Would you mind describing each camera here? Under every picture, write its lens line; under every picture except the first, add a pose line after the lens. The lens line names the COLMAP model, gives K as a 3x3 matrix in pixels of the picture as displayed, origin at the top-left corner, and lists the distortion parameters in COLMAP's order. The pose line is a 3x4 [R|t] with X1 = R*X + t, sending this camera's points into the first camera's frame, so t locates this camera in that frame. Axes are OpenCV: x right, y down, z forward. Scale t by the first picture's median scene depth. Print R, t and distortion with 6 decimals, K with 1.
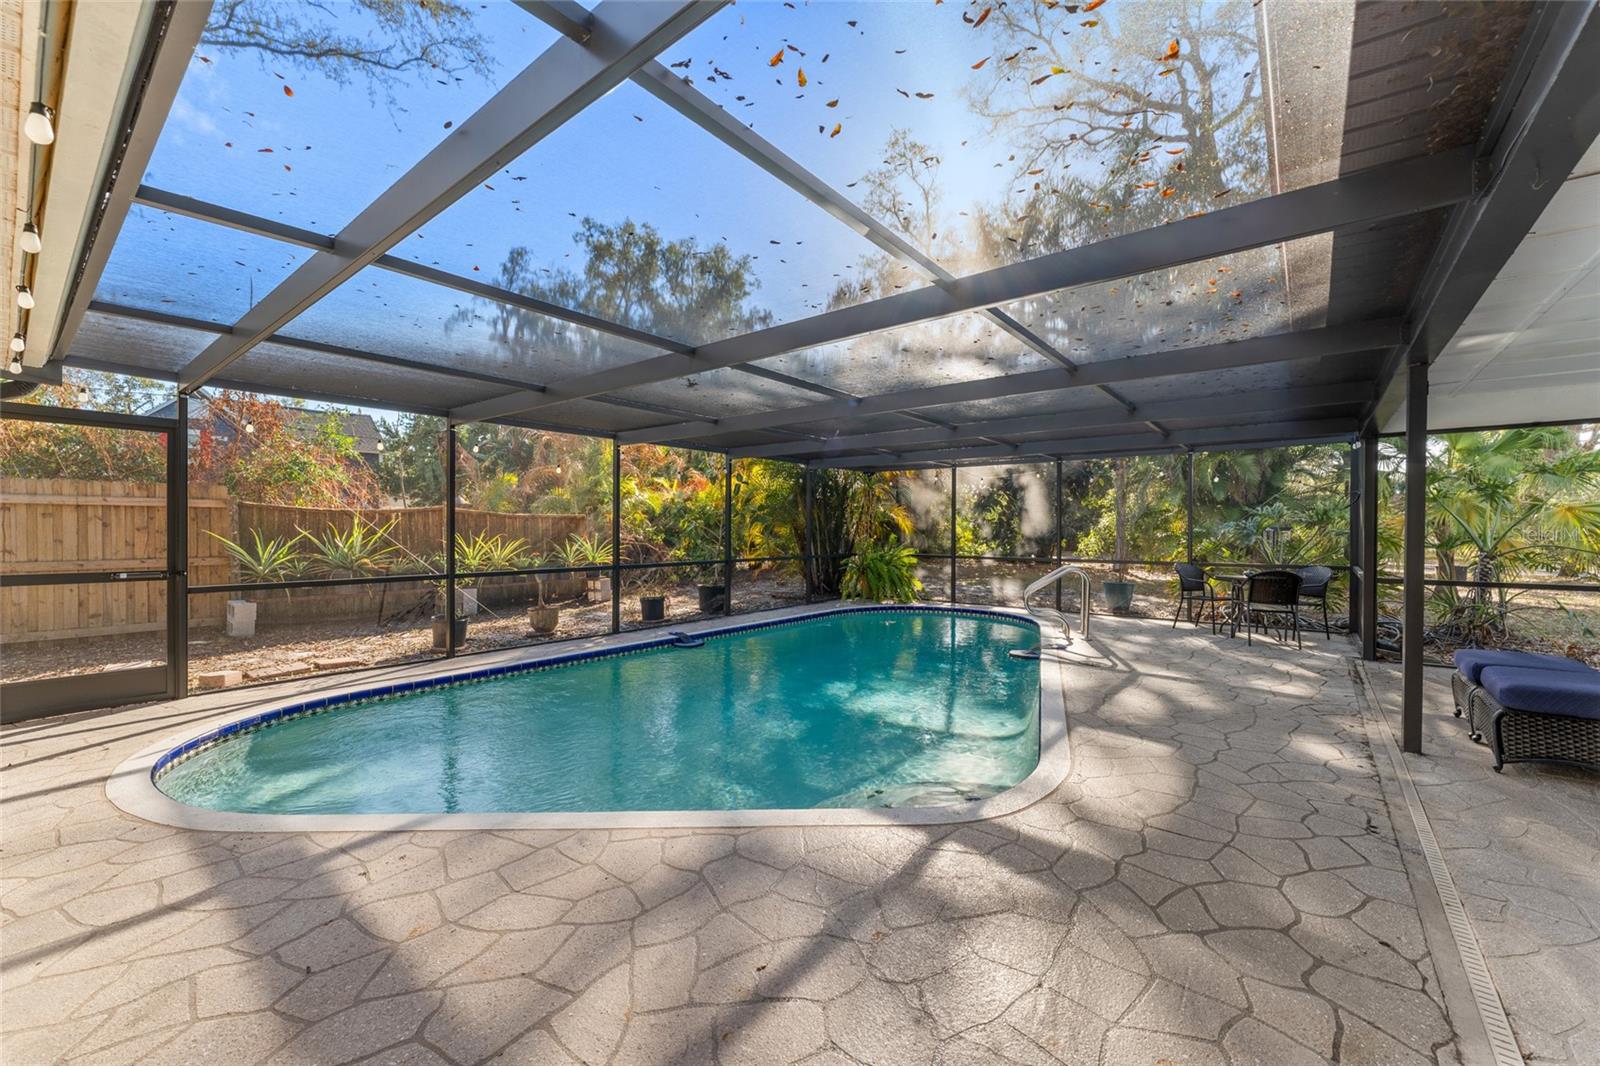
lens RADIAL K [[642.6, 0, 790.7], [0, 642.6, 542.7], [0, 0, 1]] dist [-0.000855, 0.000523]
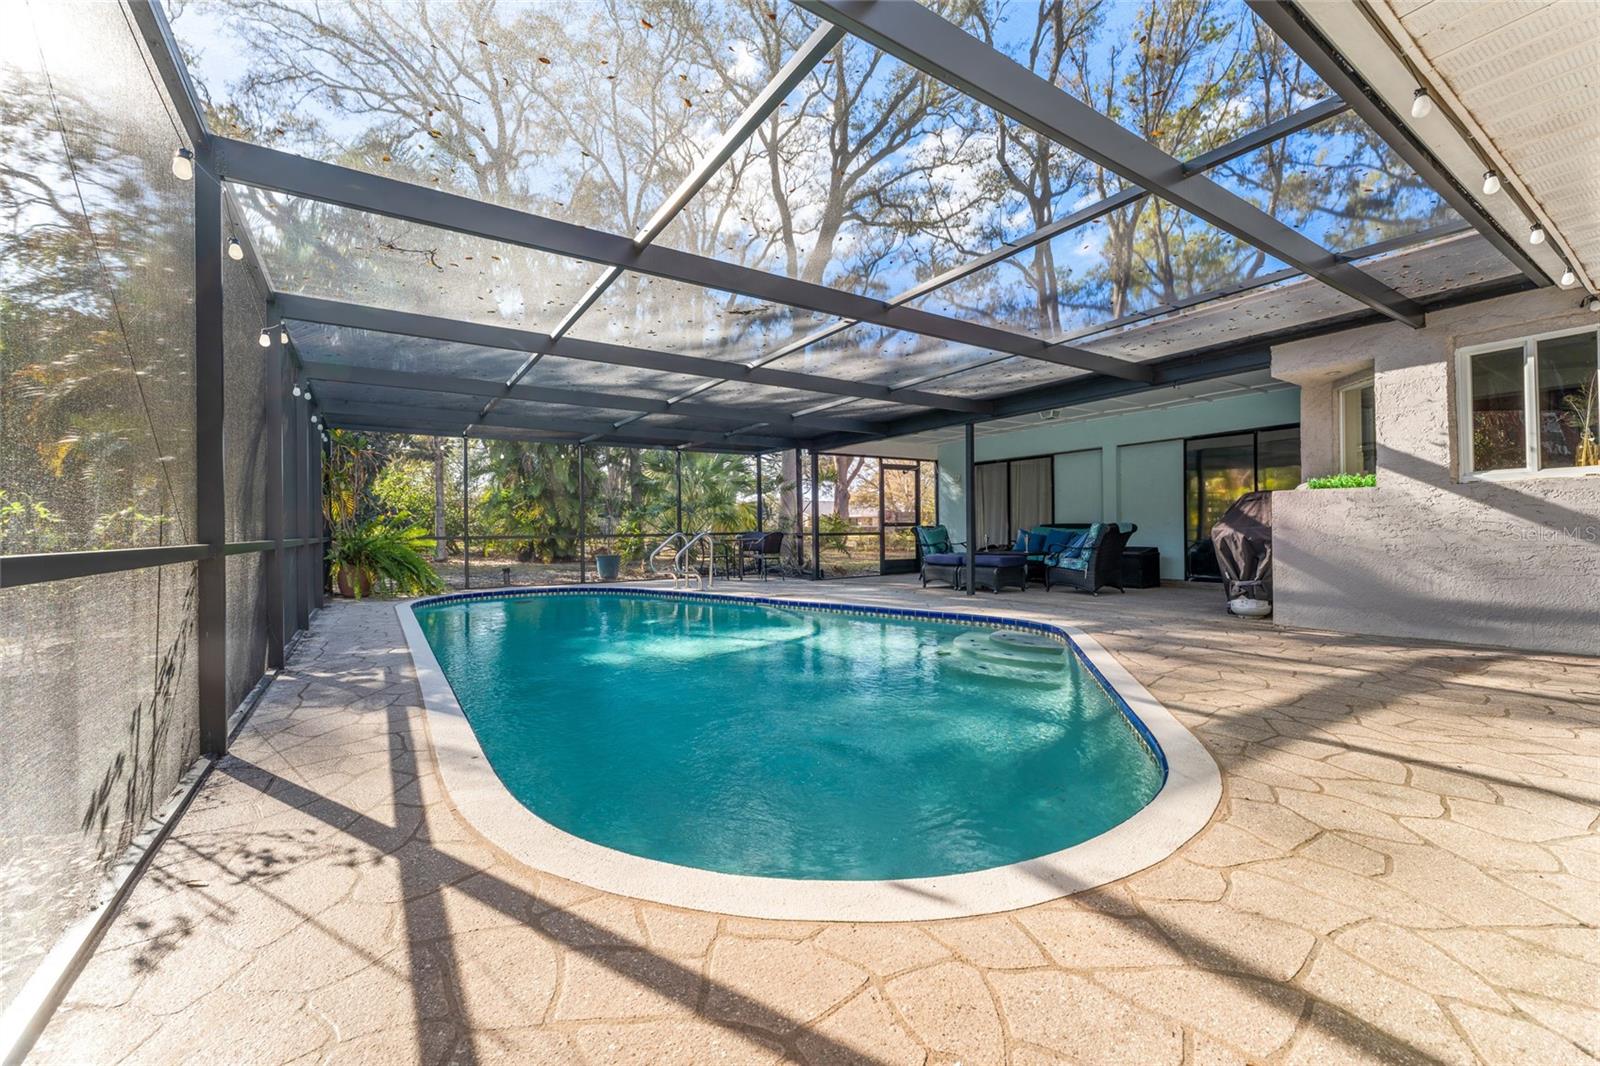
lens RADIAL K [[642.6, 0, 794.9], [0, 642.6, 526.2], [0, 0, 1]] dist [-0.000855, 0.000523]
pose [[0.296734, 0.001635, 0.954959, -1.372764], [0.032830, 0.999390, -0.011913, 0.096340], [-0.954396, 0.034886, 0.296500, 0.928066]]
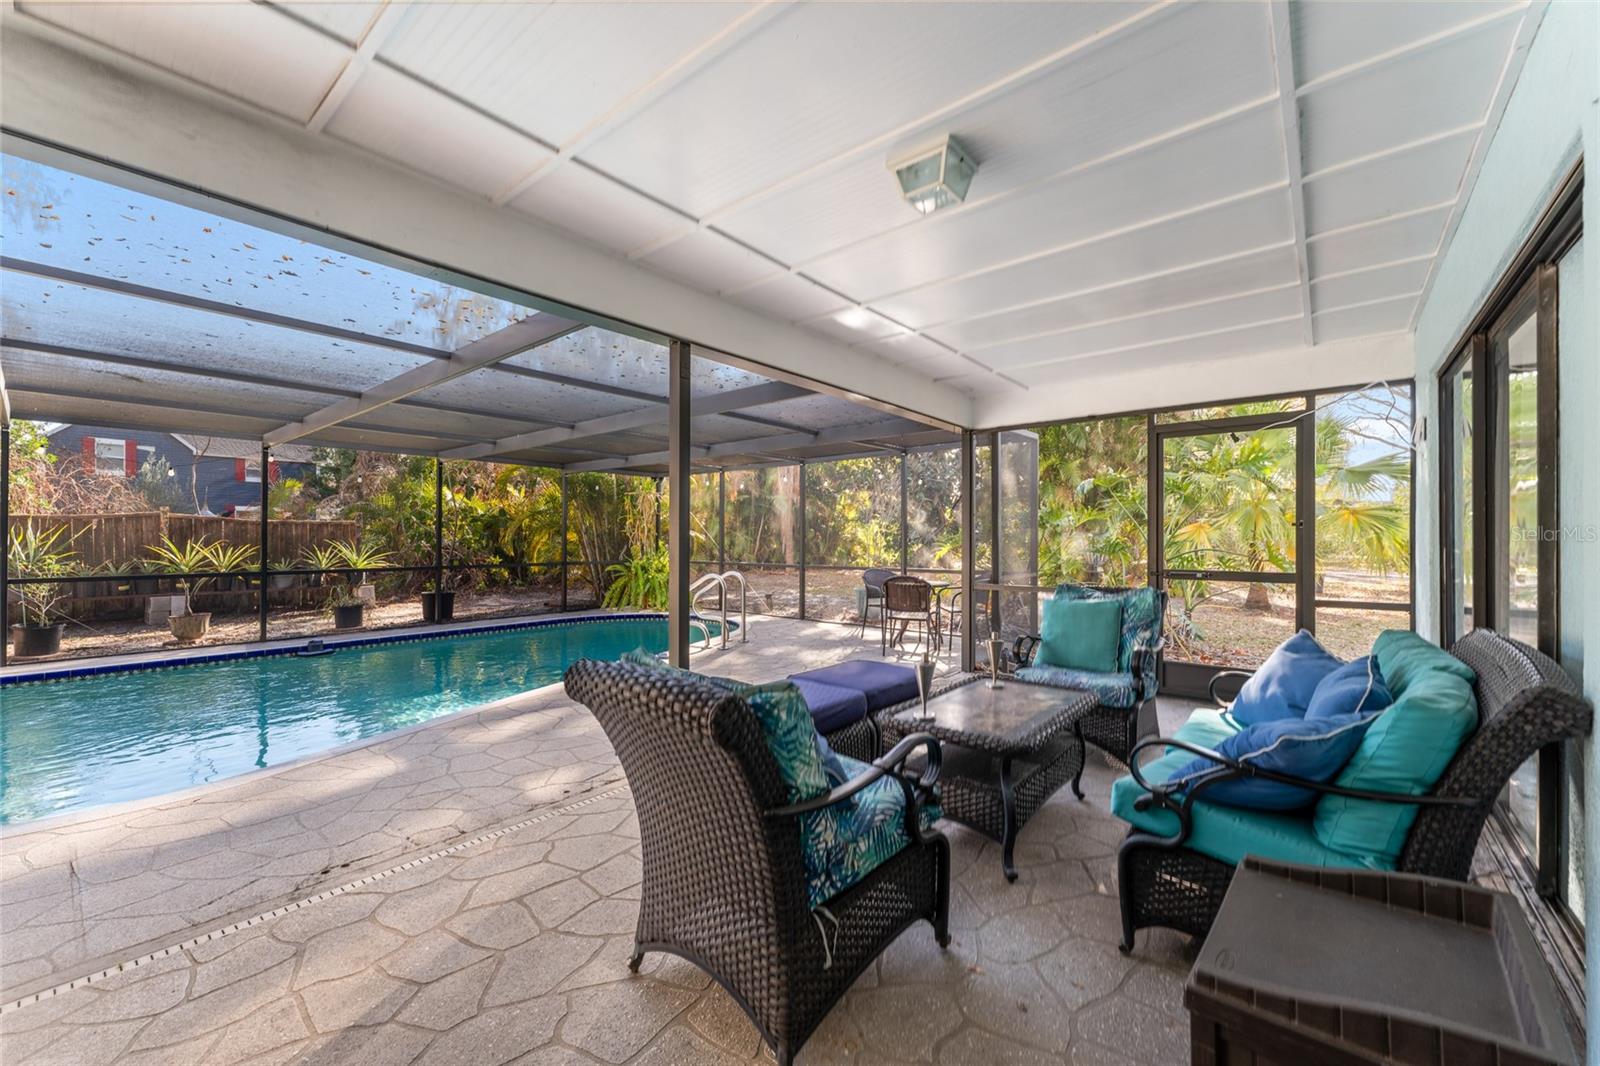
lens RADIAL K [[642.6, 0, 802.3], [0, 642.6, 526.0], [0, 0, 1]] dist [-0.000855, 0.000523]
pose [[0.999997, -0.000478, 0.002230, 1.218593], [0.000566, 0.999207, -0.039815, 0.016104], [-0.002209, 0.039816, 0.999205, 0.092236]]
